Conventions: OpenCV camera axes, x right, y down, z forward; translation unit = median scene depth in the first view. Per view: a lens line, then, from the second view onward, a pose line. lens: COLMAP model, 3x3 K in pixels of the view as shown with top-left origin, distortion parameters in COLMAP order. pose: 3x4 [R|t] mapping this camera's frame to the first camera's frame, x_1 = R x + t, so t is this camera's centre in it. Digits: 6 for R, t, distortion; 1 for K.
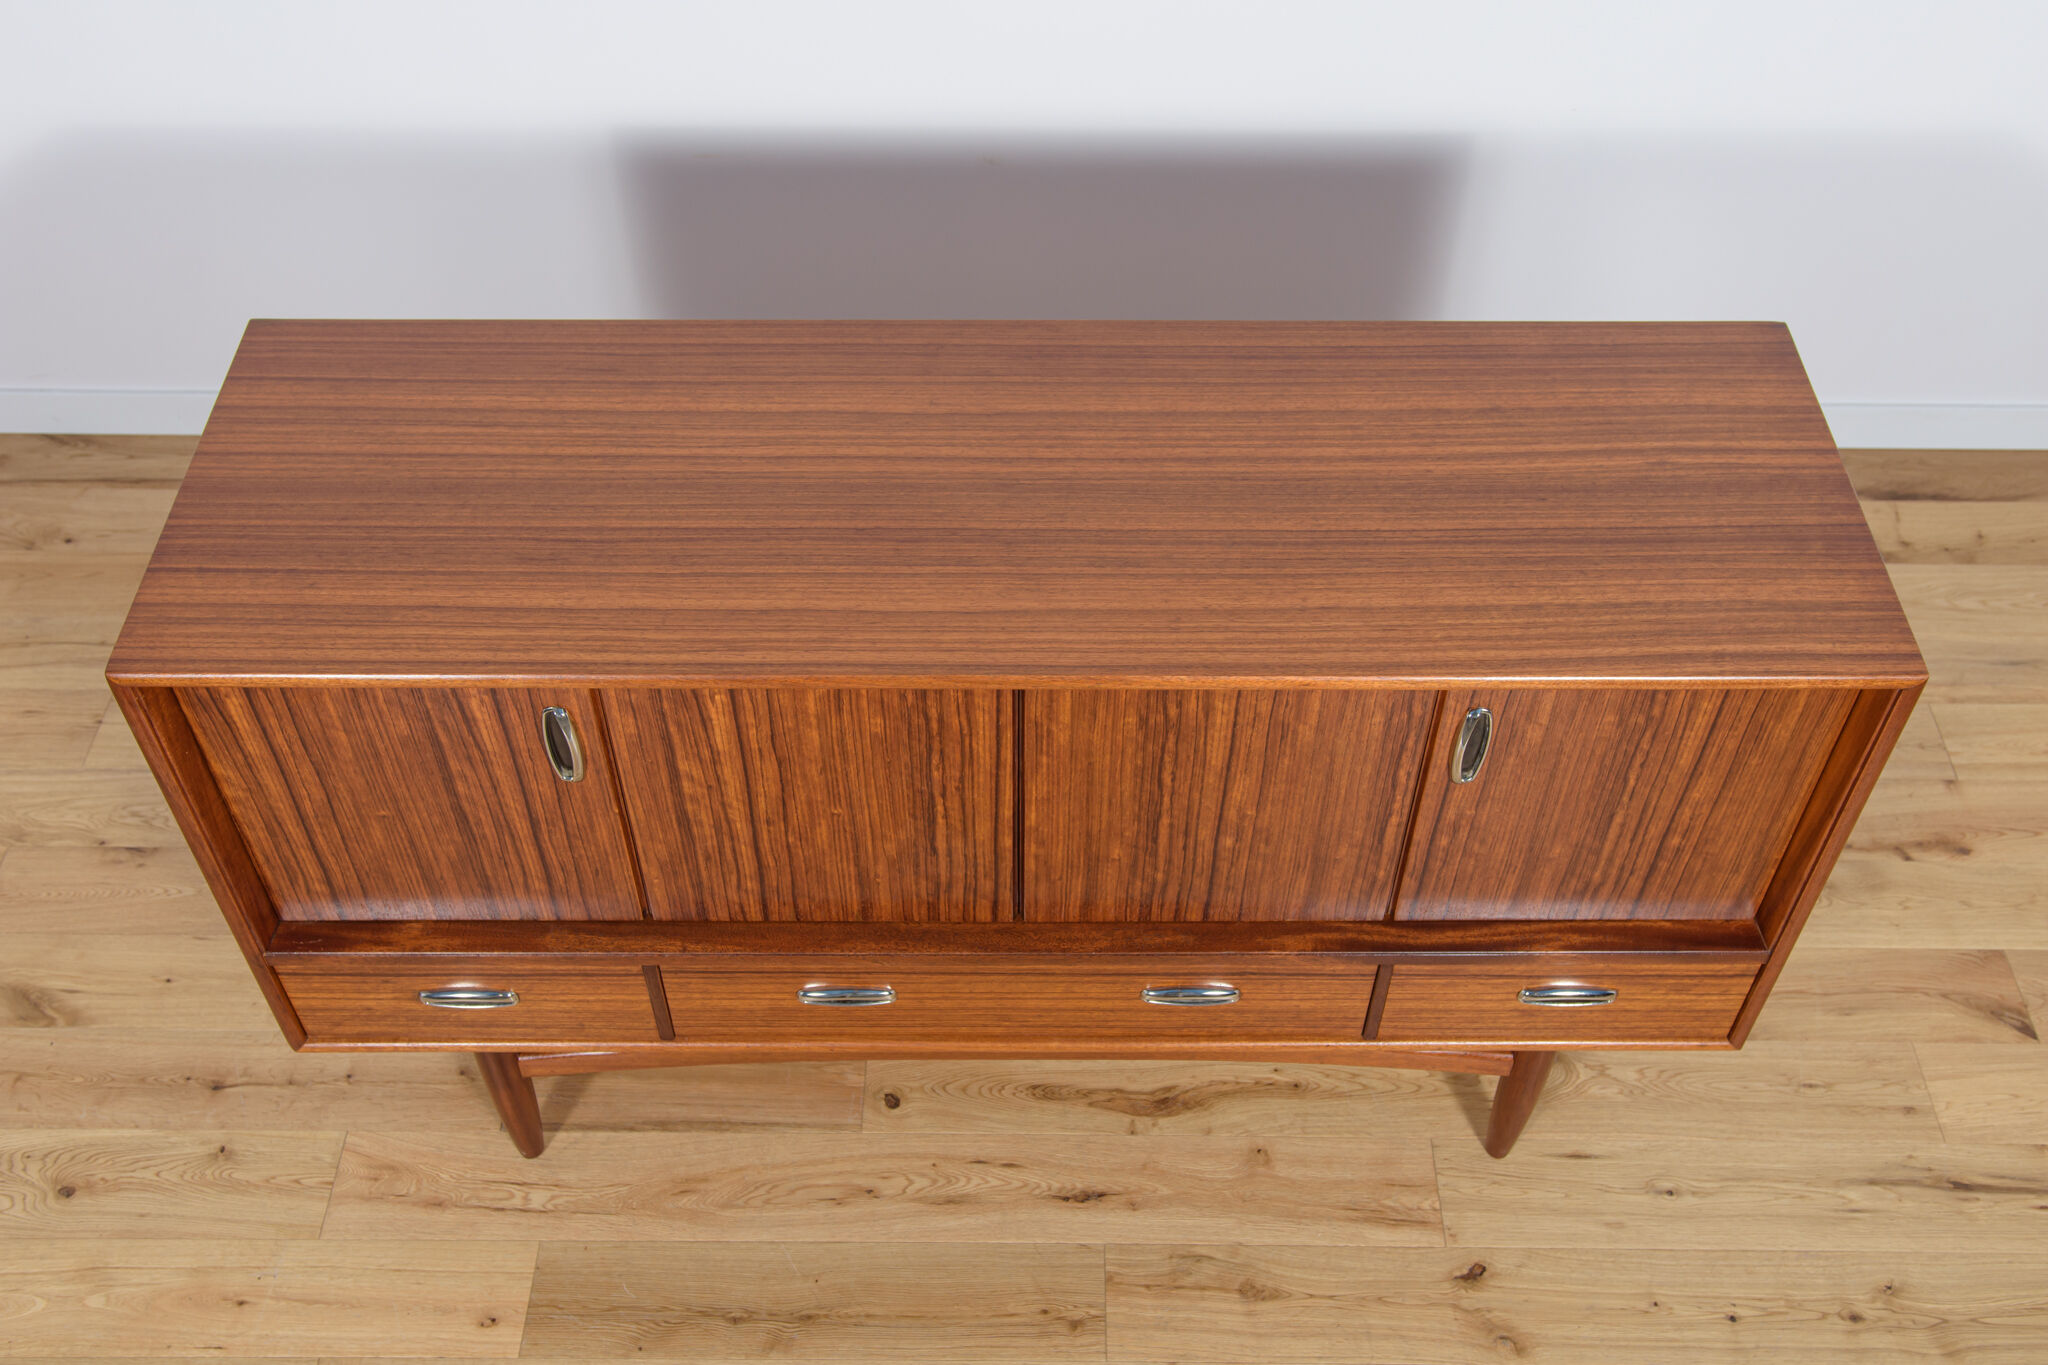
lens RADIAL K [[2013.1, 0, 1037.0], [0, 2013.1, 699.8], [0, 0, 1]] dist [-0.005020, 0.000000]
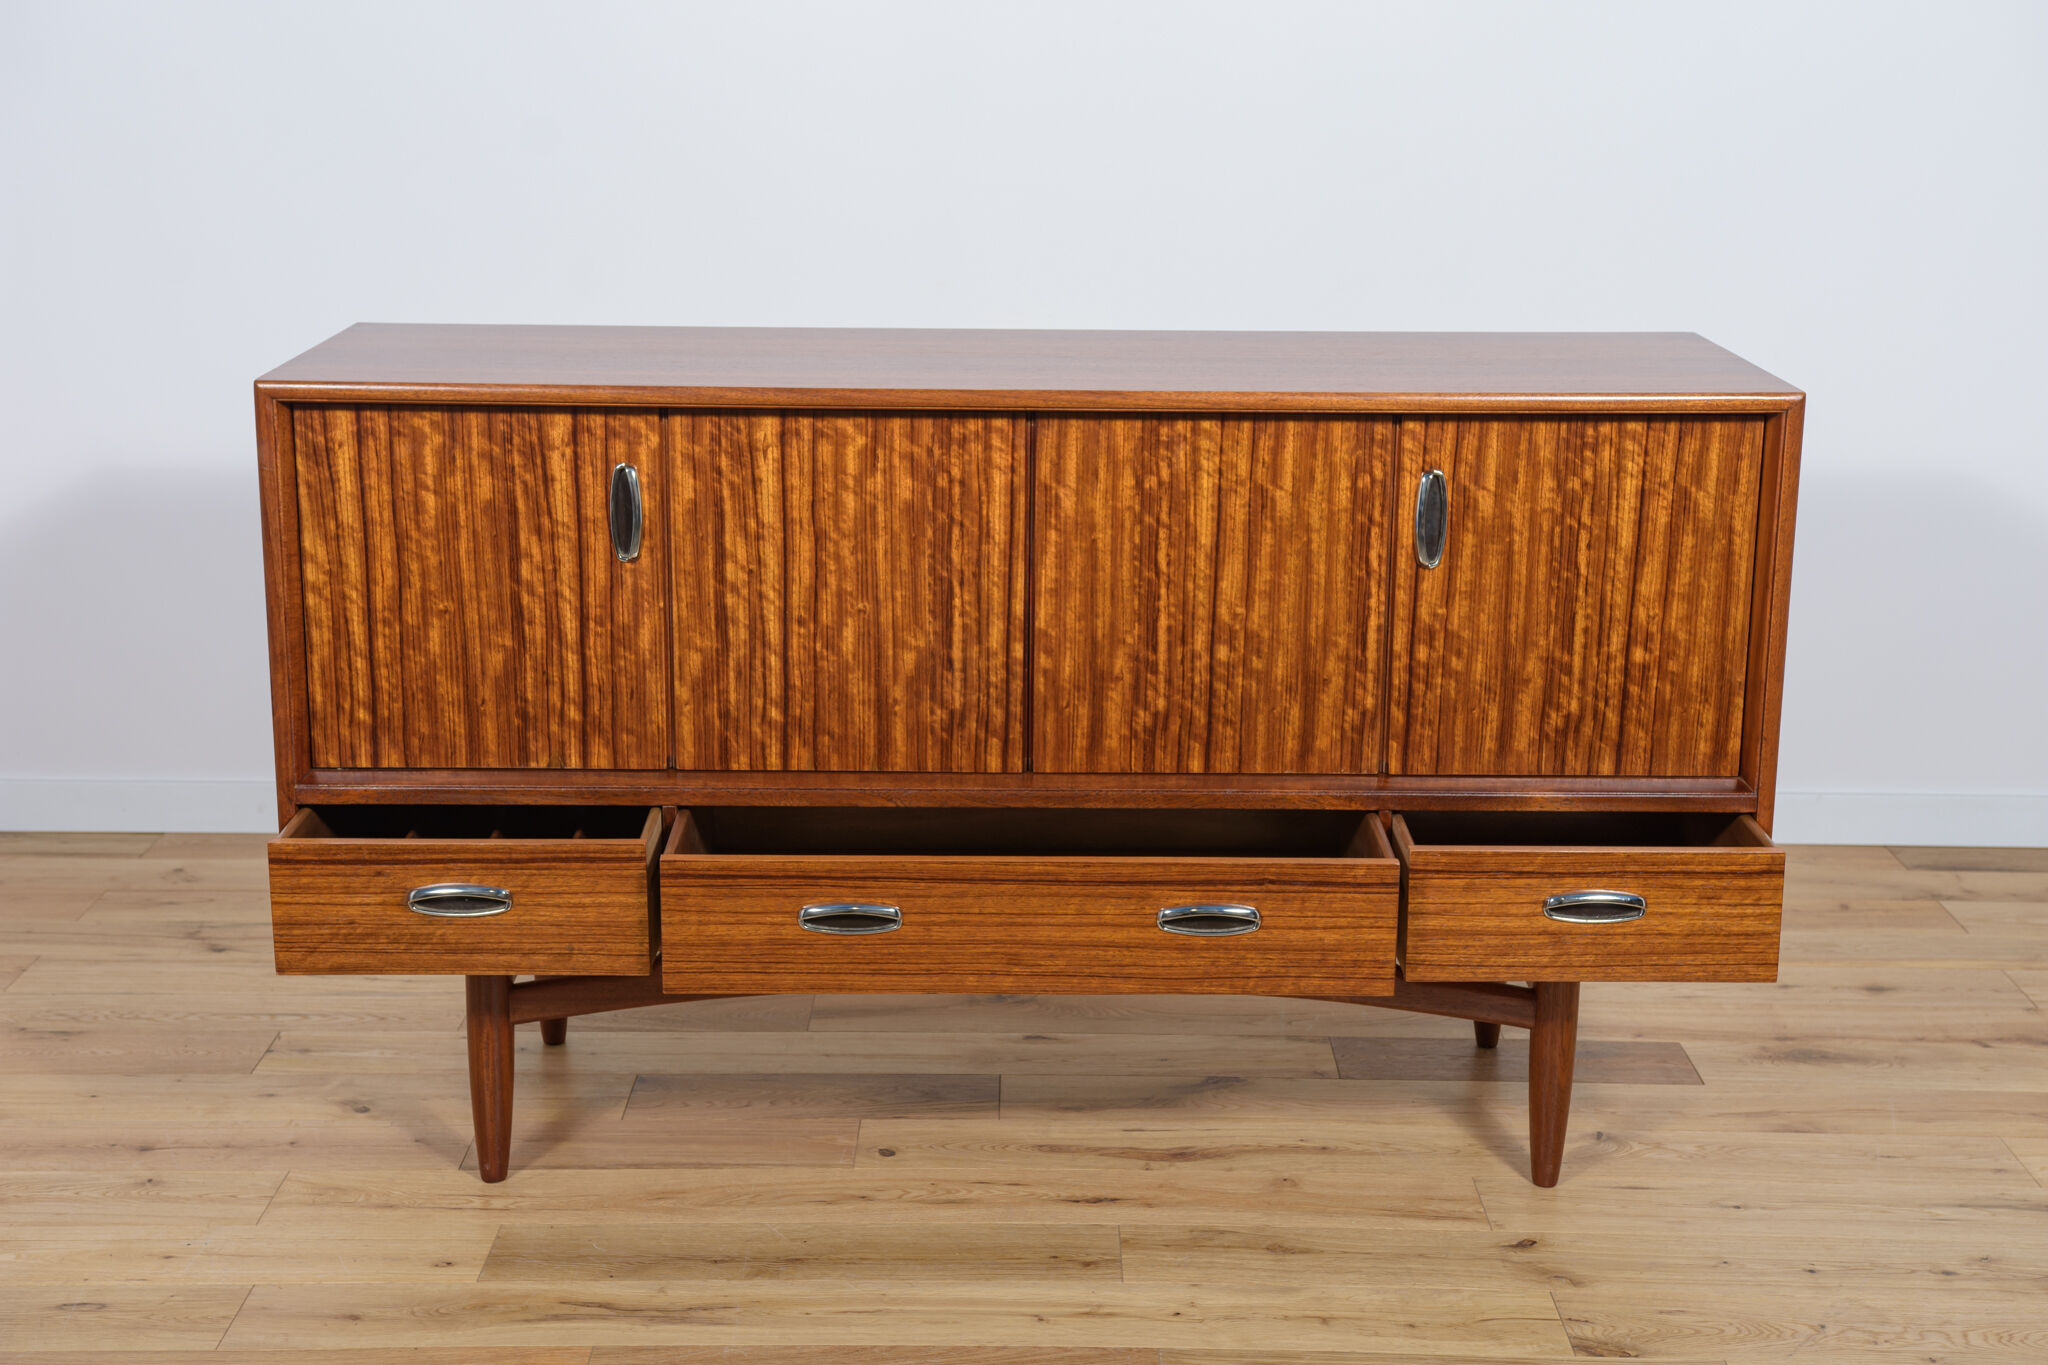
lens RADIAL K [[2940.6, 0, 1038.8], [0, 2940.6, 708.0], [0, 0, 1]] dist [0.099157, 0.000000]
pose [[0.999972, 0.000870, 0.007421, -0.014911], [0.003405, 0.831038, -0.556205, 0.935454], [-0.006651, 0.556214, 0.831012, -0.283429]]
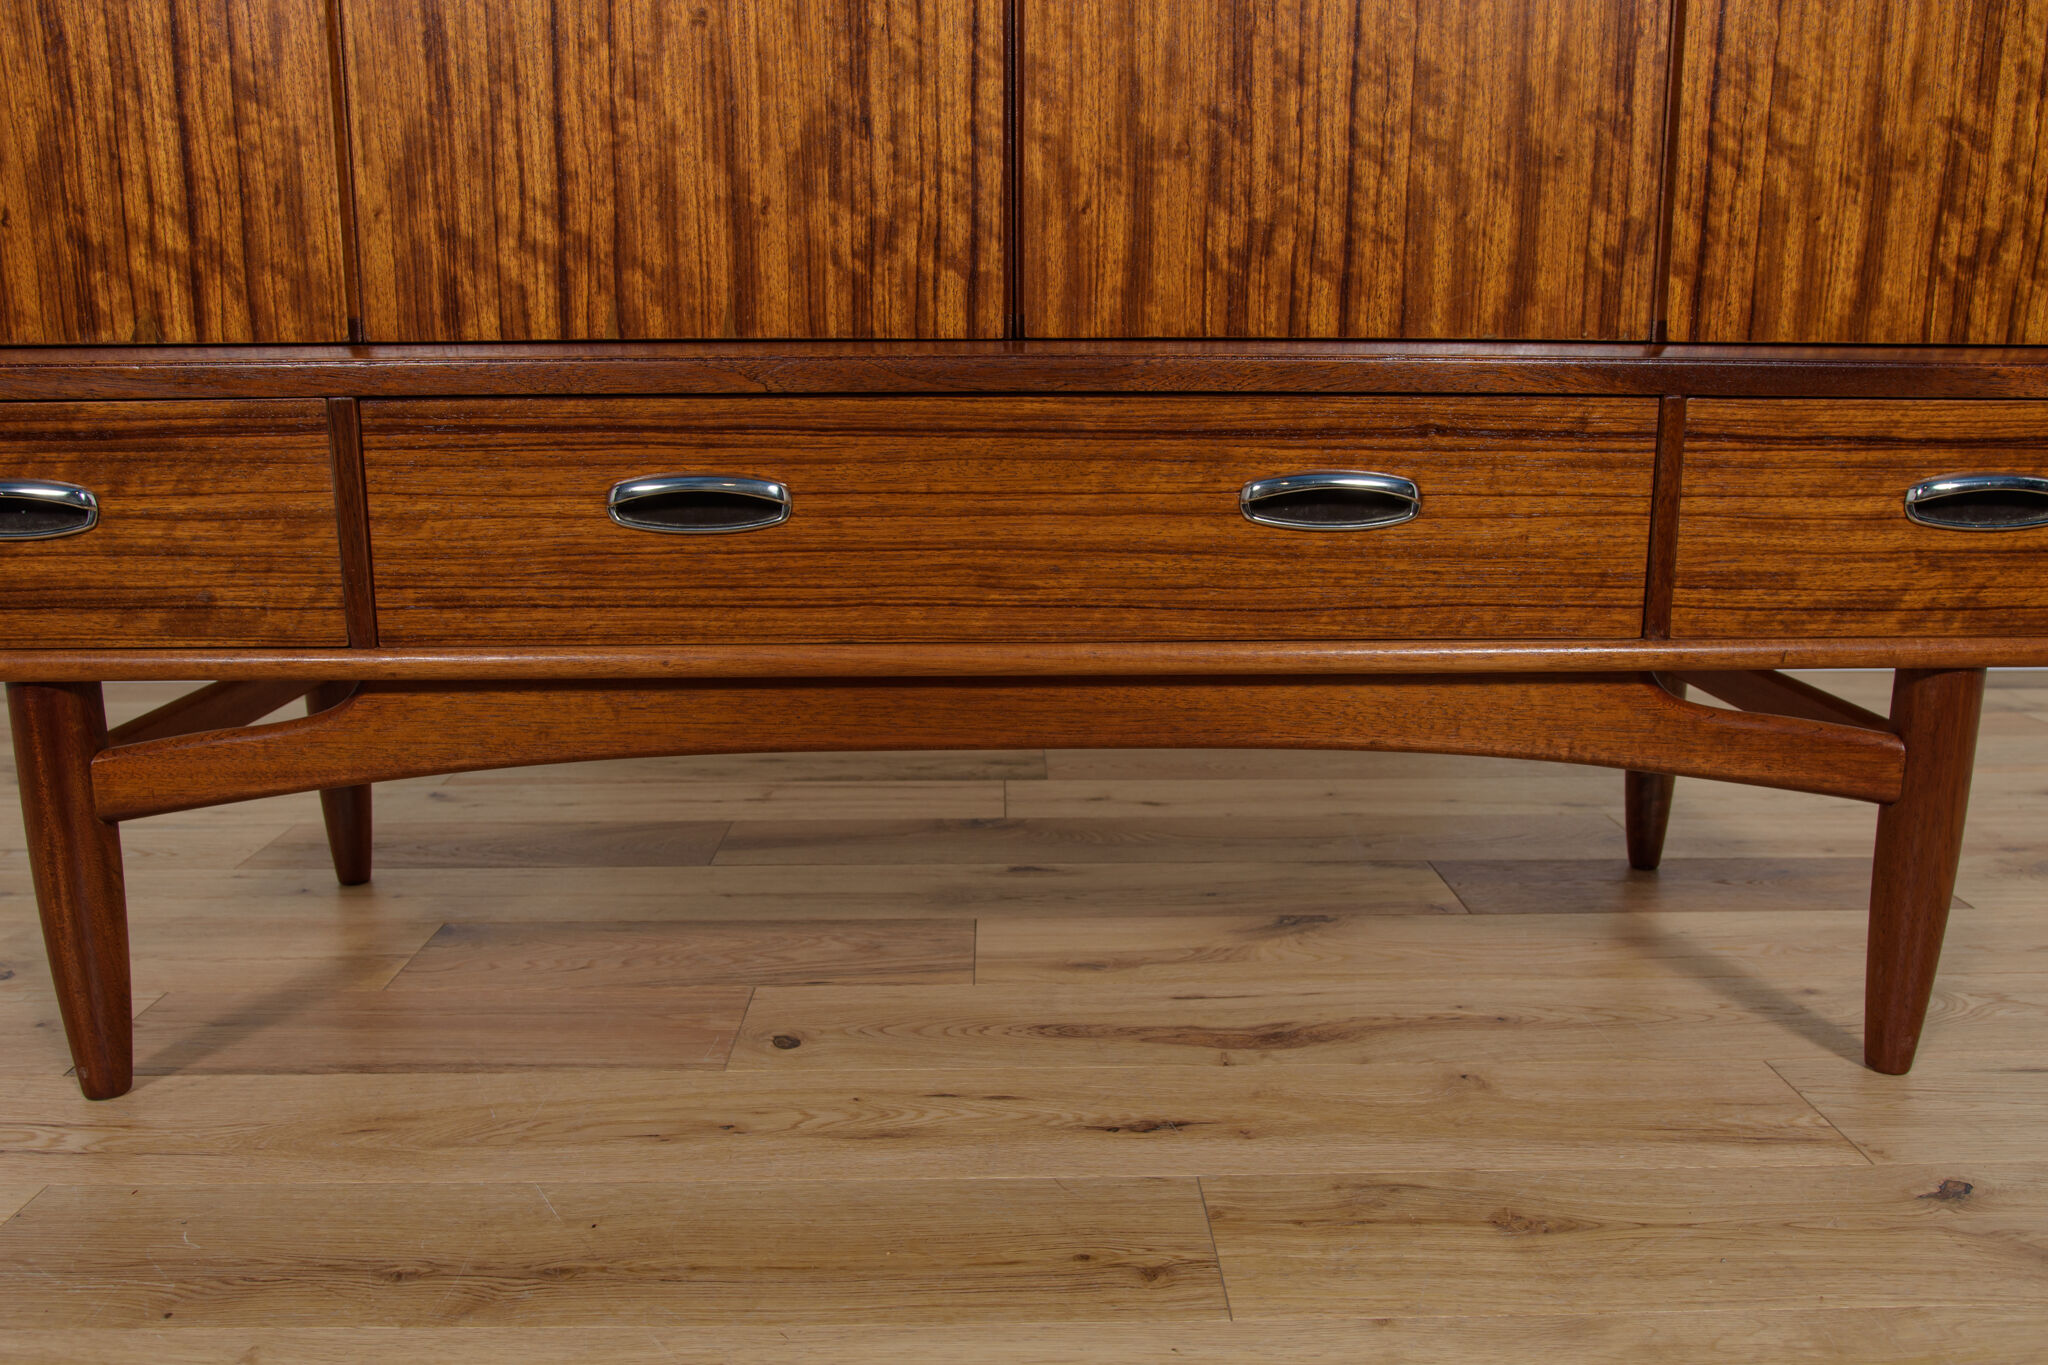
lens RADIAL K [[1618.6, 0, 1032.1], [0, 1618.6, 694.7], [0, 0, 1]] dist [-0.091725, 0.068203]
pose [[0.999608, -0.013223, 0.024659, -0.016728], [0.025185, 0.809175, -0.587028, 0.458631], [-0.012191, 0.587419, 0.809191, 0.700393]]
